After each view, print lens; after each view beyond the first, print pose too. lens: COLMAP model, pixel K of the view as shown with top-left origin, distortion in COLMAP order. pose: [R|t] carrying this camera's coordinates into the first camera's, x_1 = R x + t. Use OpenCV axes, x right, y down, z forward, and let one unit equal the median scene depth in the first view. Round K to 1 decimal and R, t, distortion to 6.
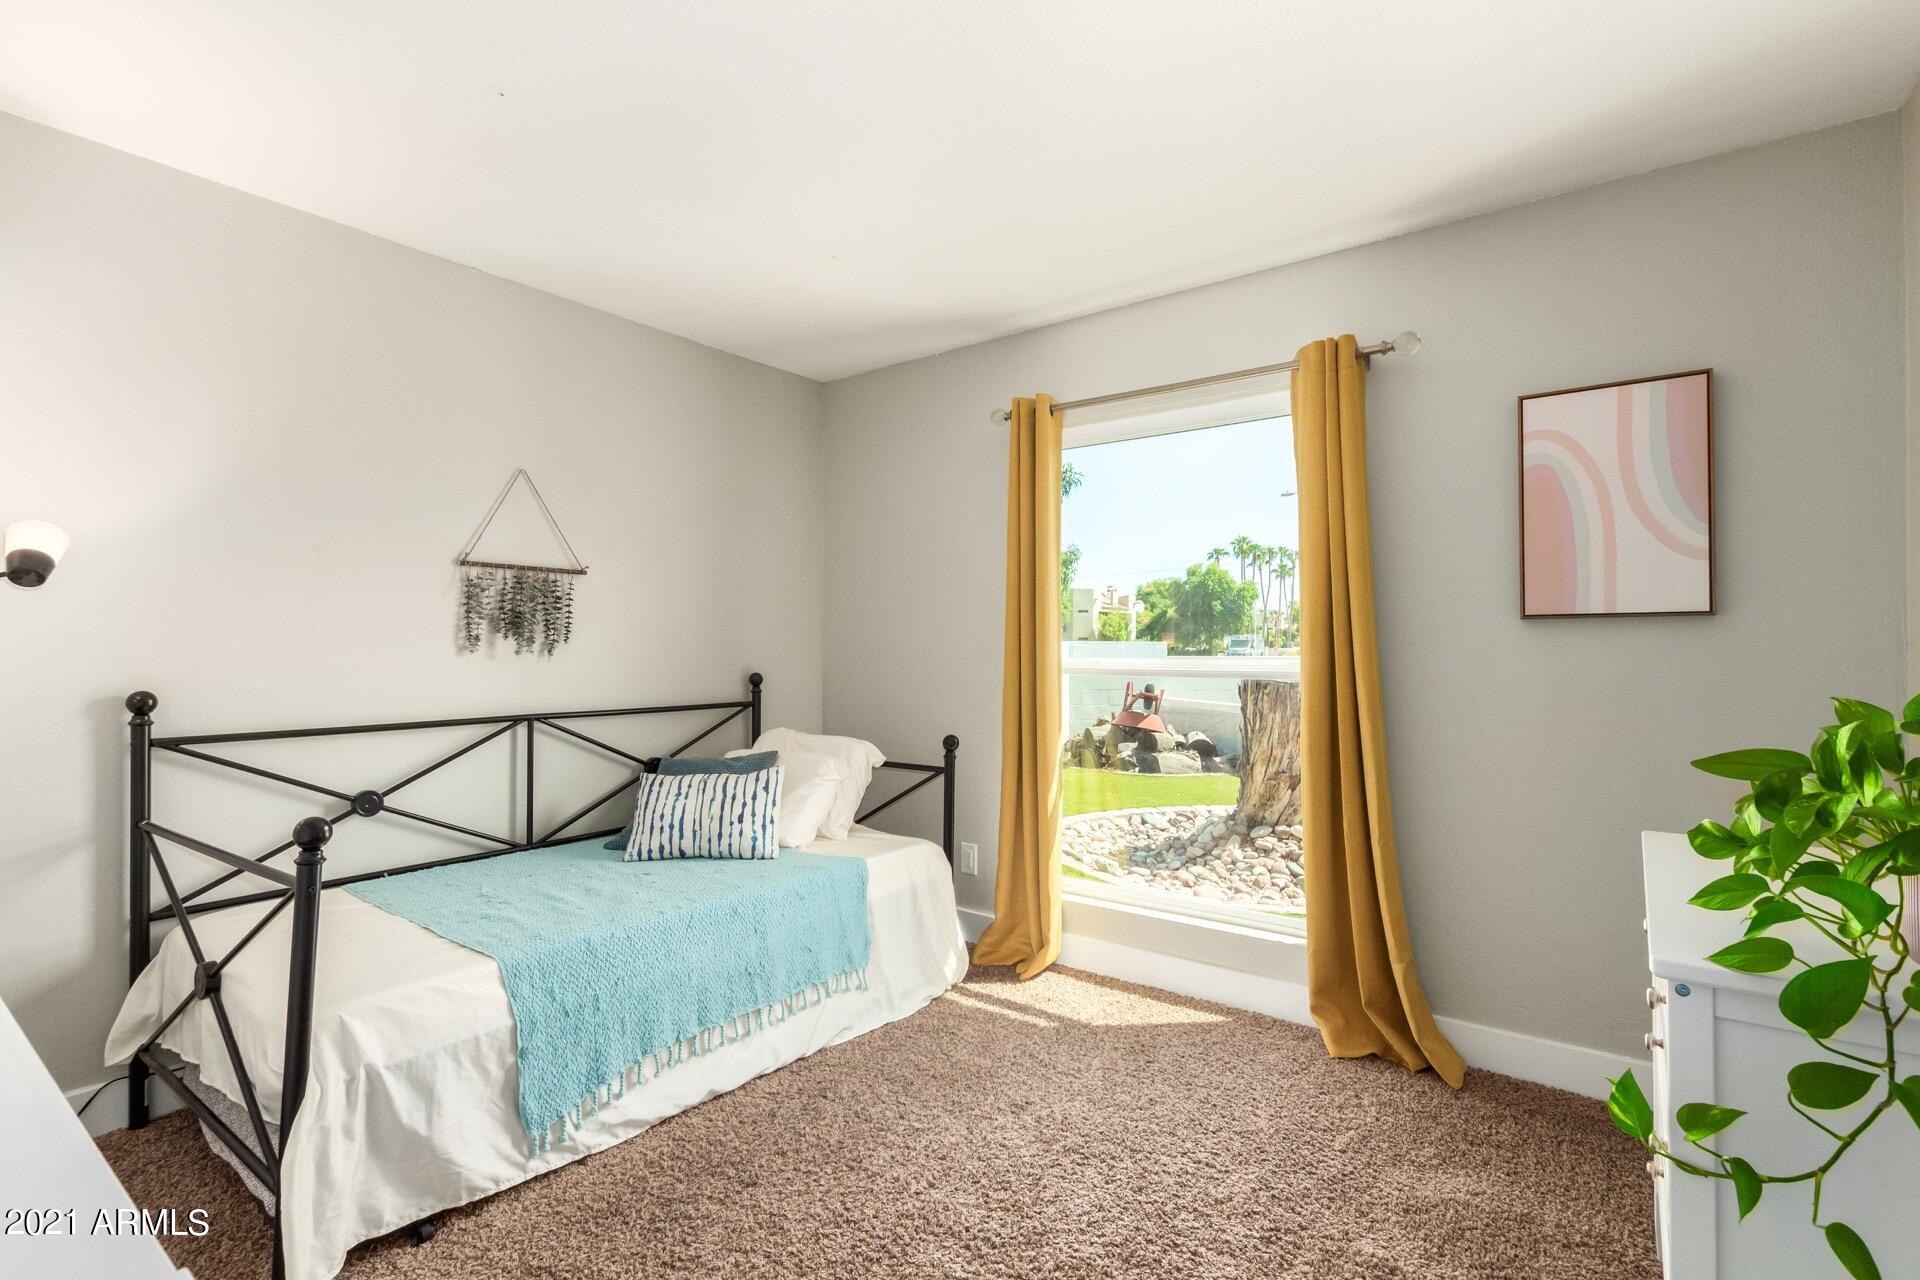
lens RADIAL K [[877.2, 0, 969.9], [0, 877.2, 641.3], [0, 0, 1]] dist [-0.001926, -0.000898]
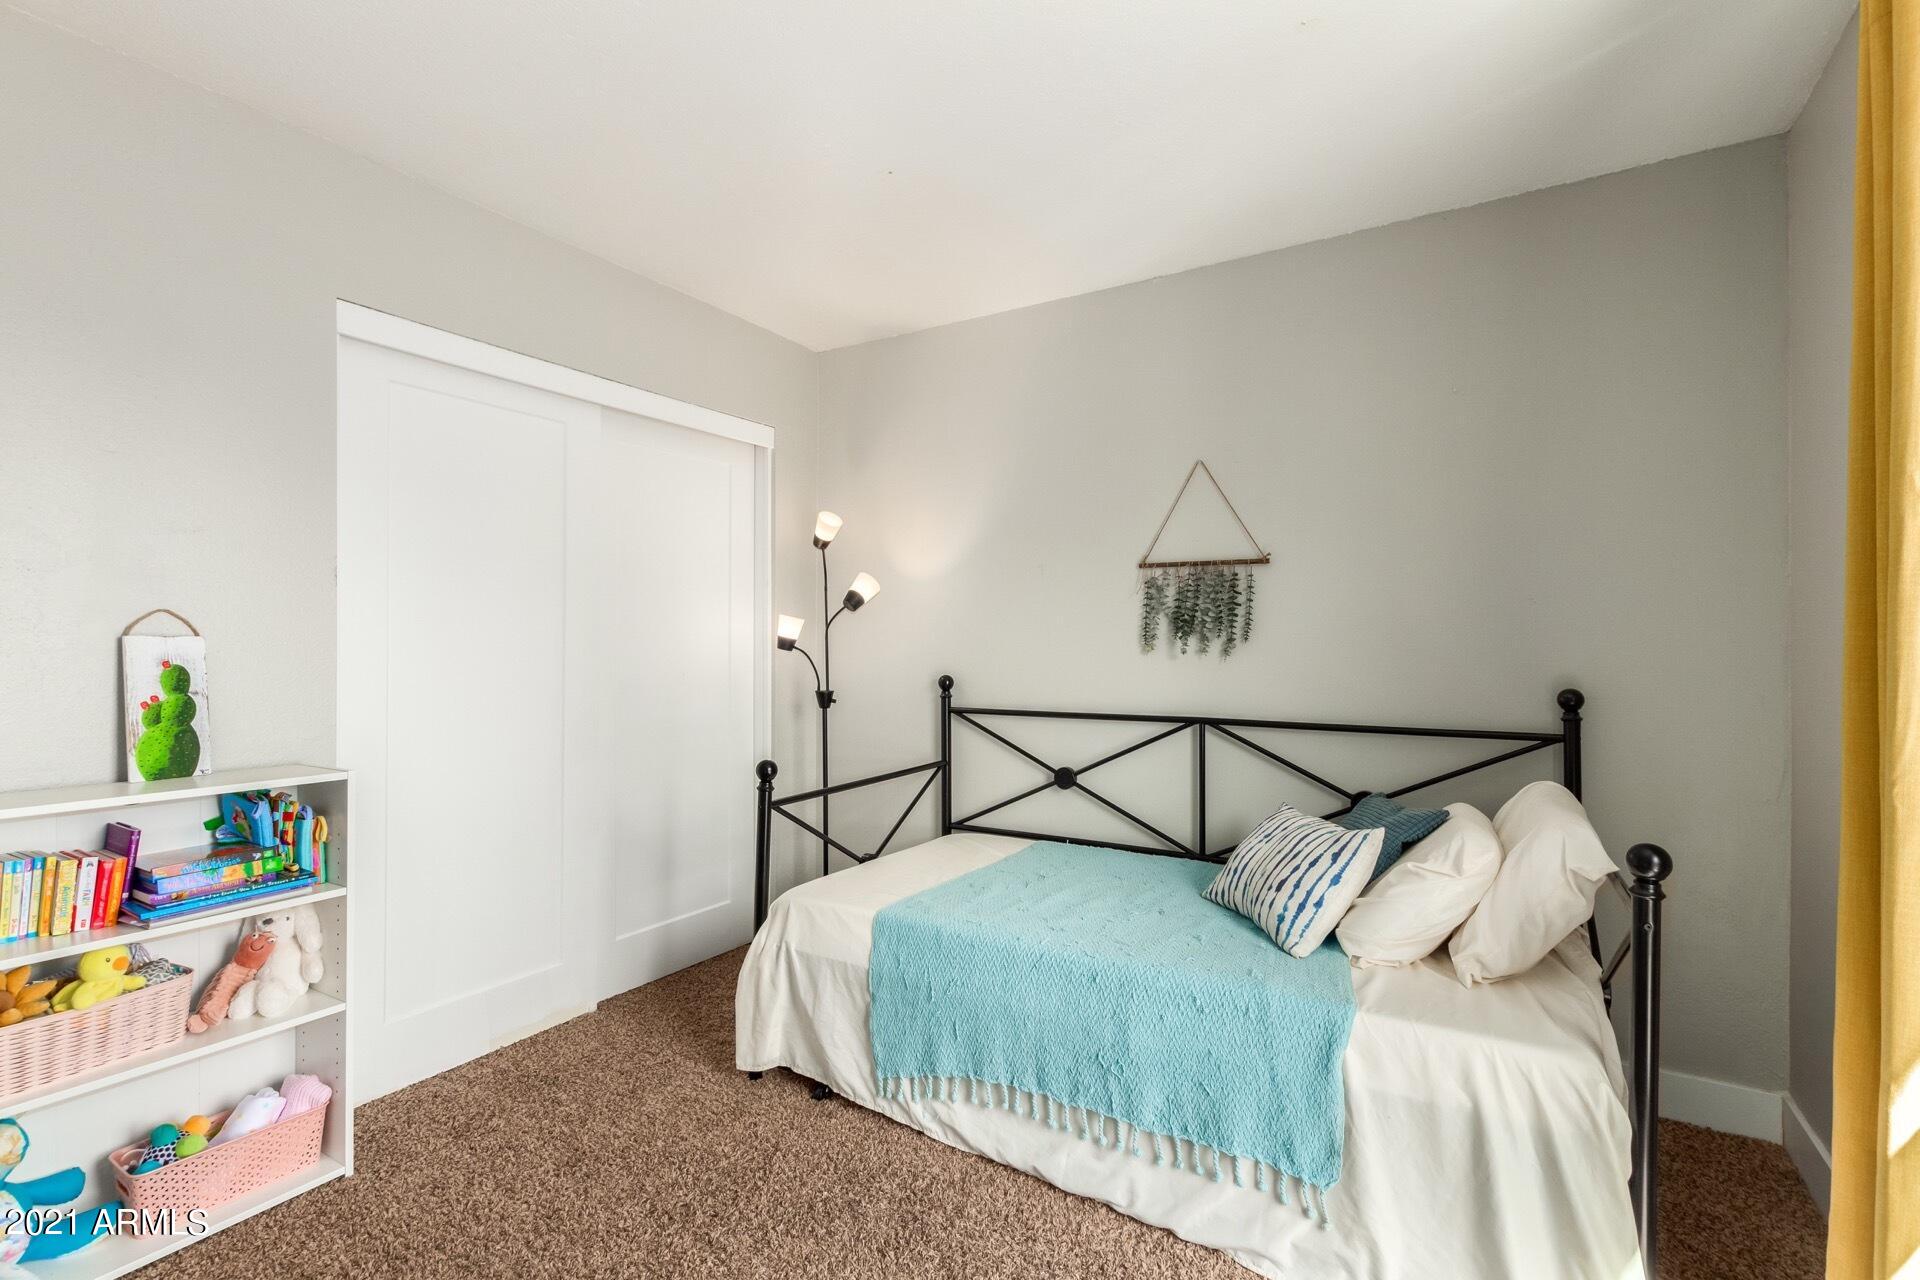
lens RADIAL K [[877.2, 0, 959.6], [0, 877.2, 644.0], [0, 0, 1]] dist [-0.001926, -0.000898]
pose [[0.080736, -0.002826, -0.996732, 0.478632], [0.004334, 0.999988, -0.002485, 0.005856], [0.996726, -0.004119, 0.080747, 0.753863]]
